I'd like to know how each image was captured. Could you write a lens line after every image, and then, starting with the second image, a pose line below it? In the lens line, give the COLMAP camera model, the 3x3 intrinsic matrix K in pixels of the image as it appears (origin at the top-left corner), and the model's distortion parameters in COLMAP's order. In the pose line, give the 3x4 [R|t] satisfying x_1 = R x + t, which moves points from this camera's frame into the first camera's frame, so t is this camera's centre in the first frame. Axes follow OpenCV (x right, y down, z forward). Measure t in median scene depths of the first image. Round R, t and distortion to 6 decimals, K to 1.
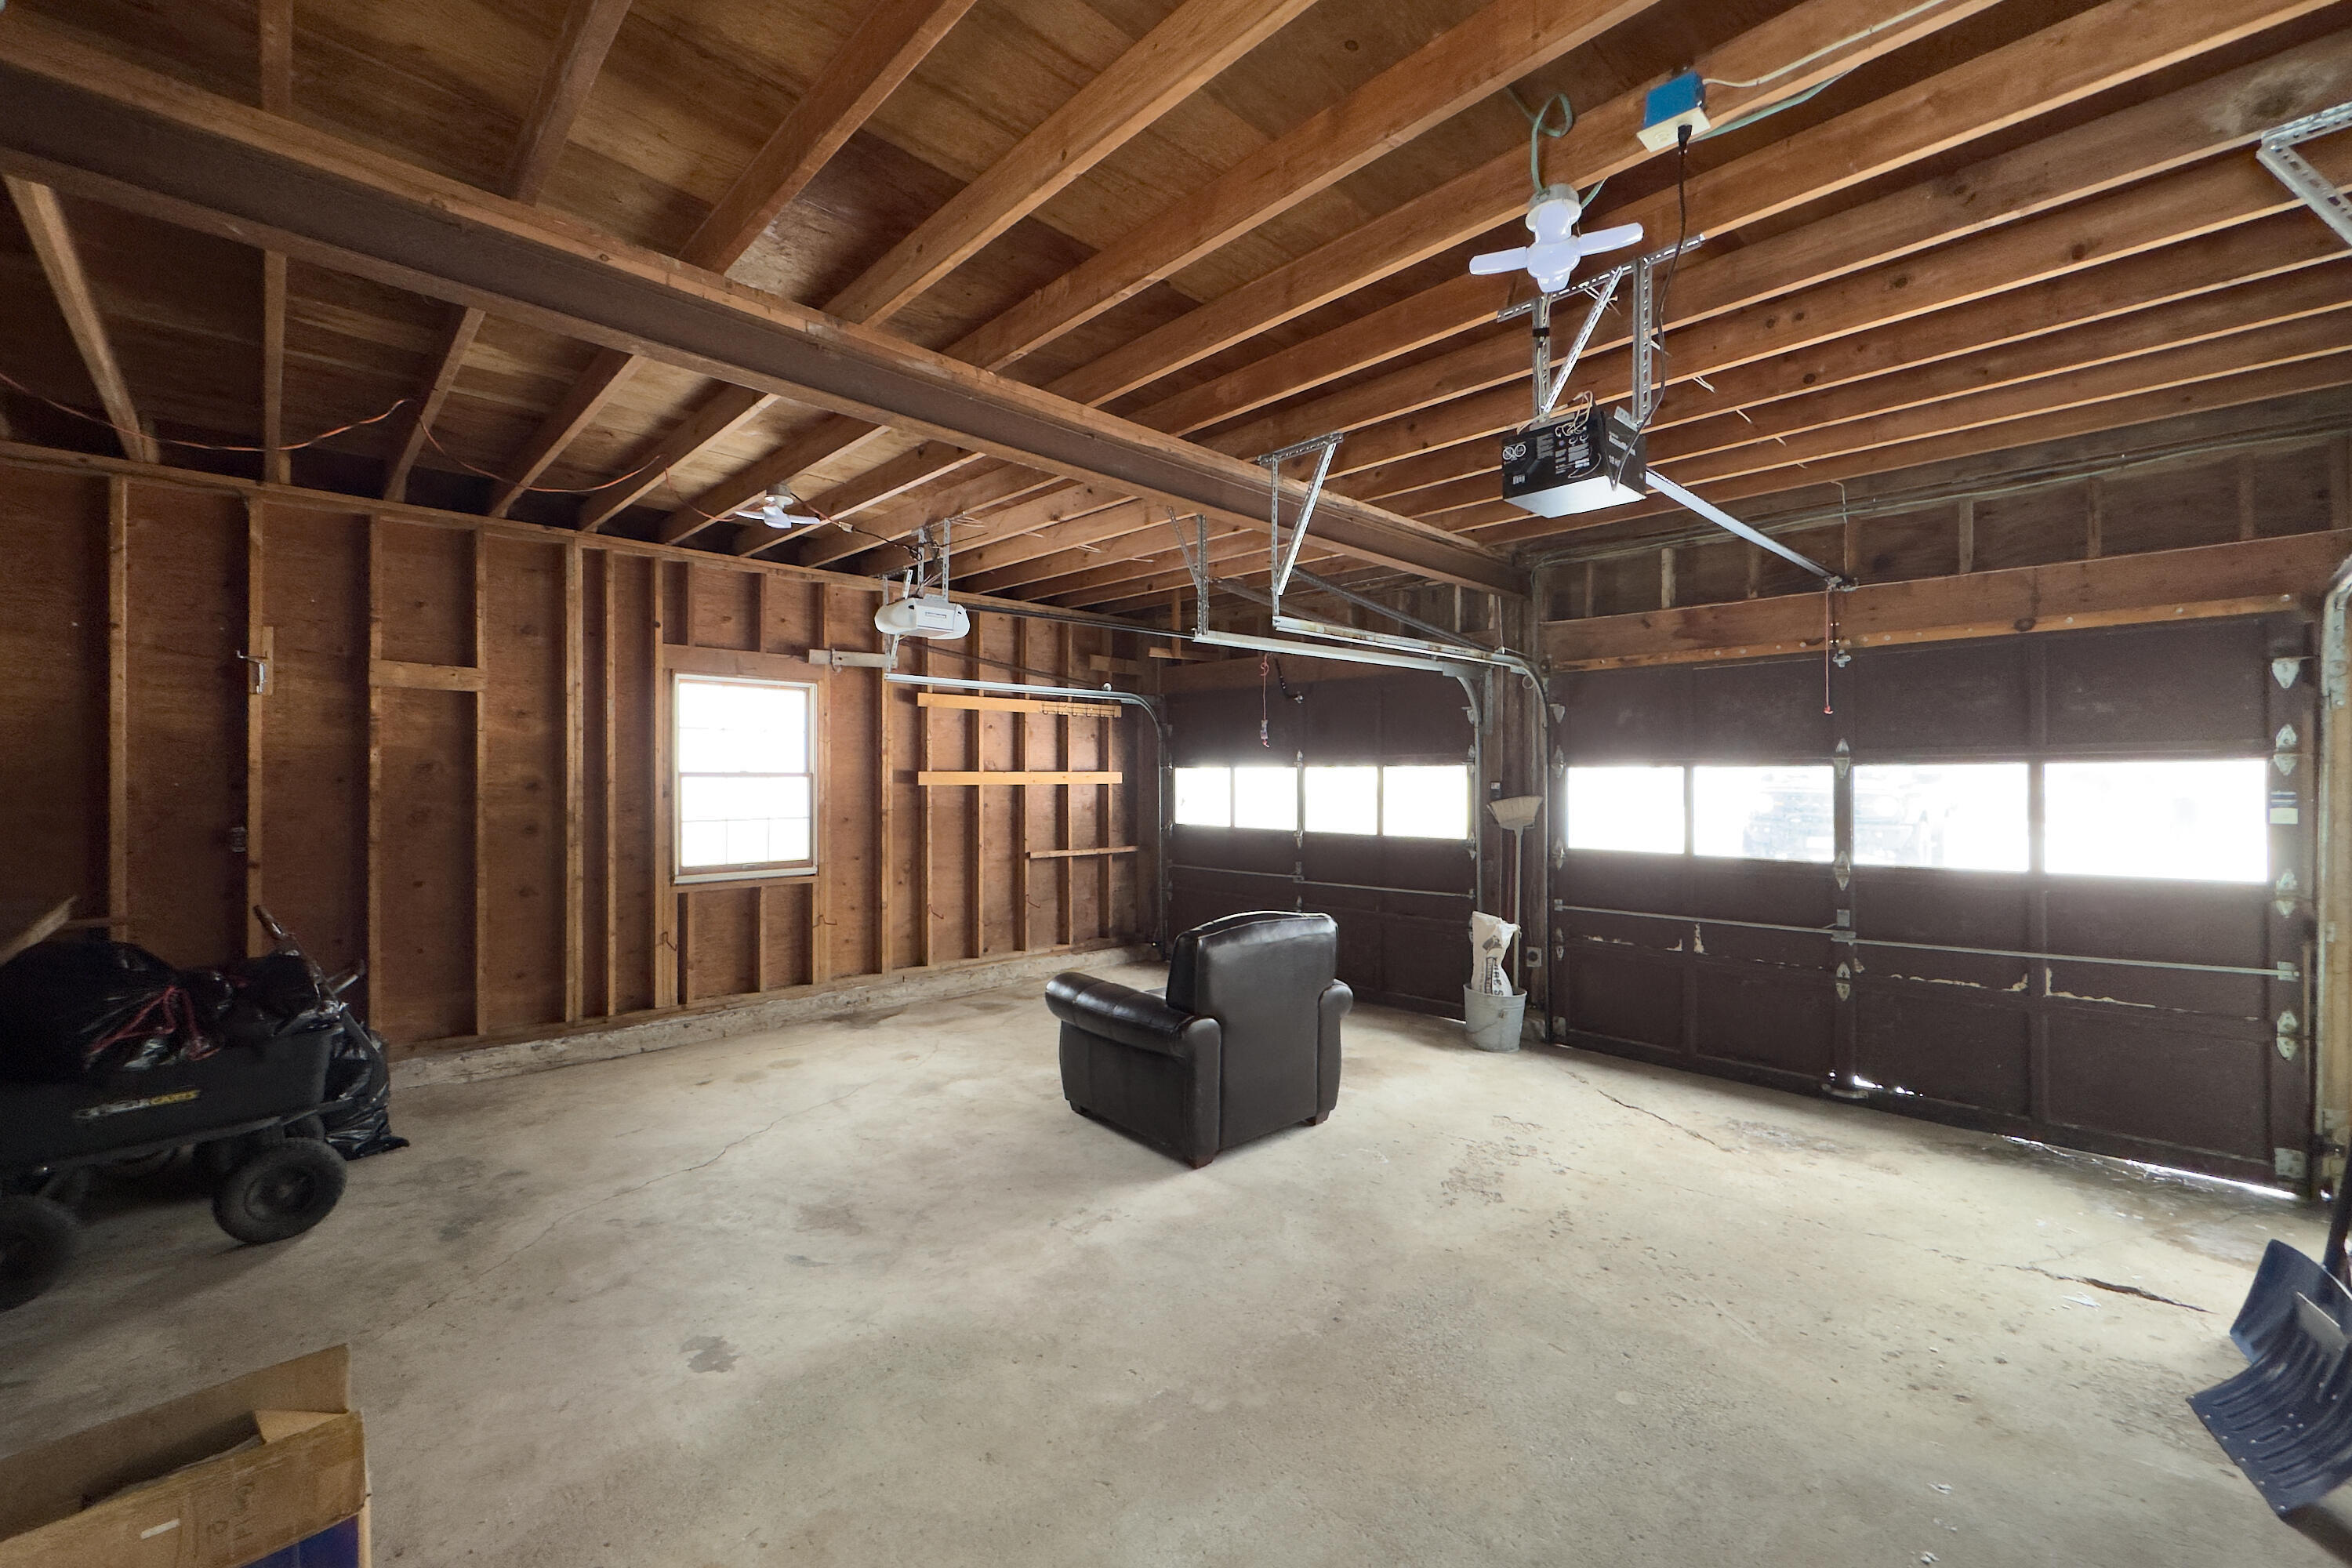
lens RADIAL K [[954.7, 0, 1174.9], [0, 954.7, 778.3], [0, 0, 1]] dist [-0.000902, 0.000097]
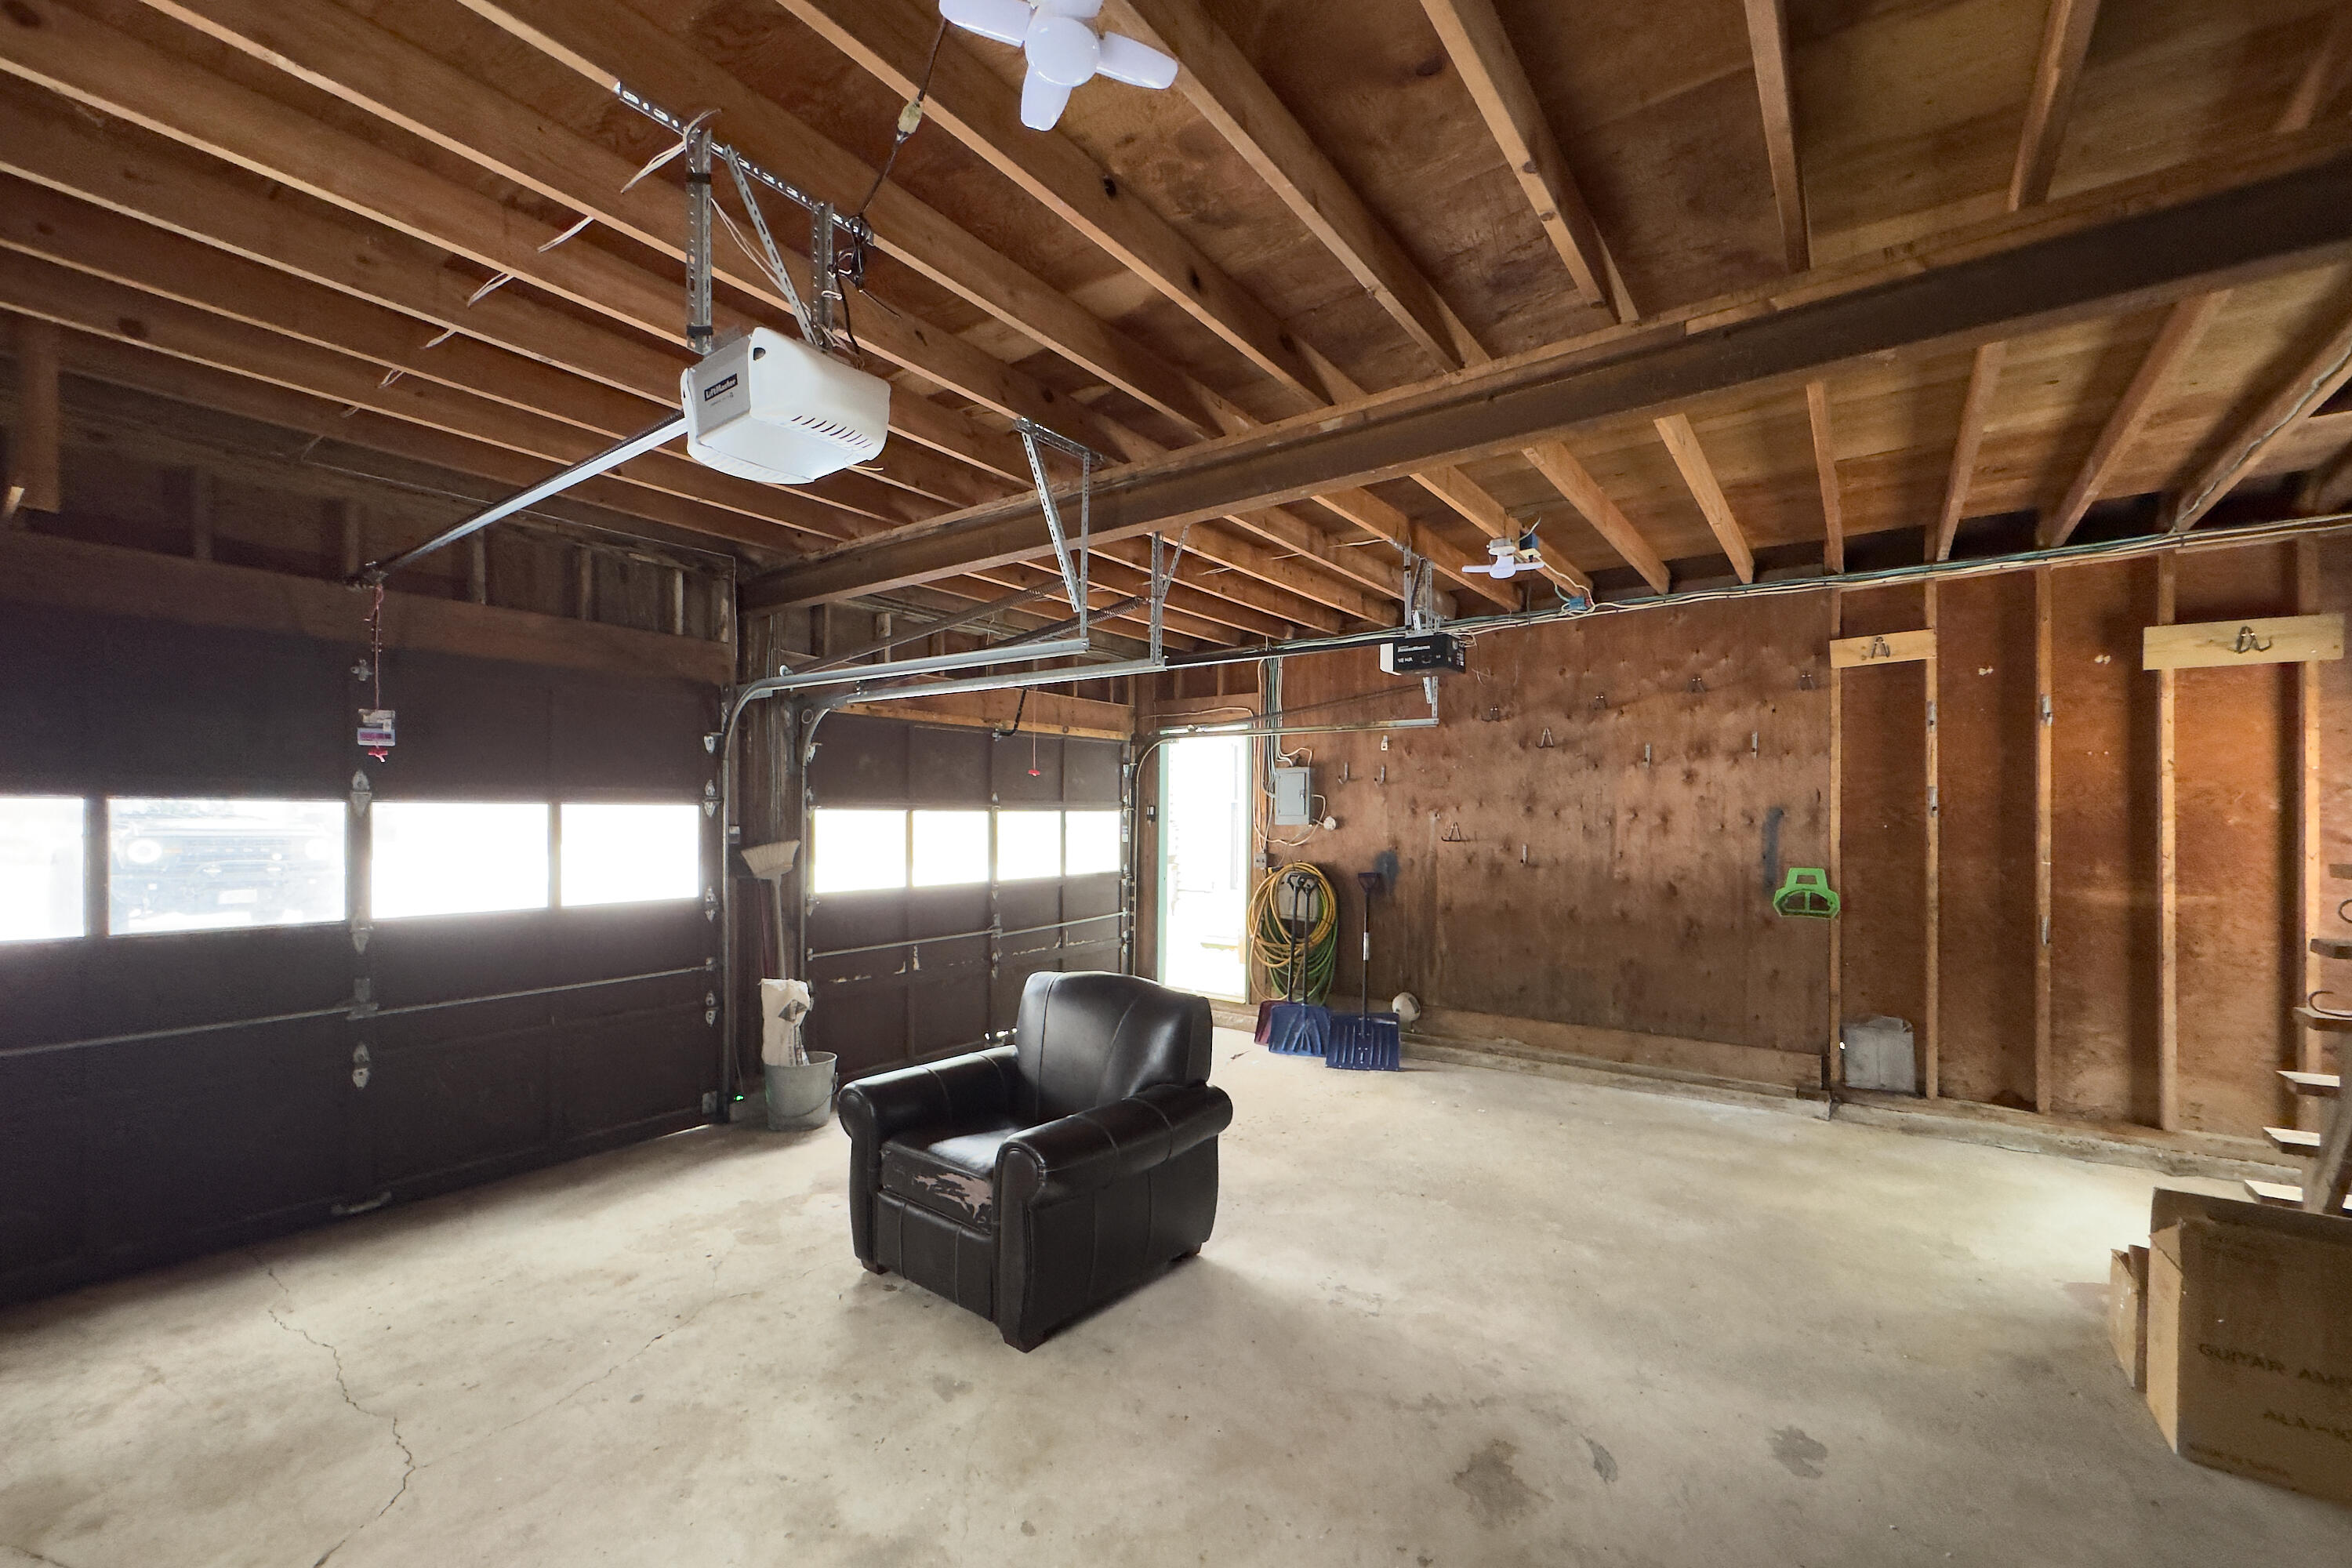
lens RADIAL K [[954.7, 0, 1172.9], [0, 954.7, 808.1], [0, 0, 1]] dist [-0.000902, 0.000097]
pose [[-0.178996, 0.008180, 0.983816, -0.816995], [-0.001677, 0.999961, -0.008619, -0.007011], [-0.983848, -0.003193, -0.178976, 1.114030]]
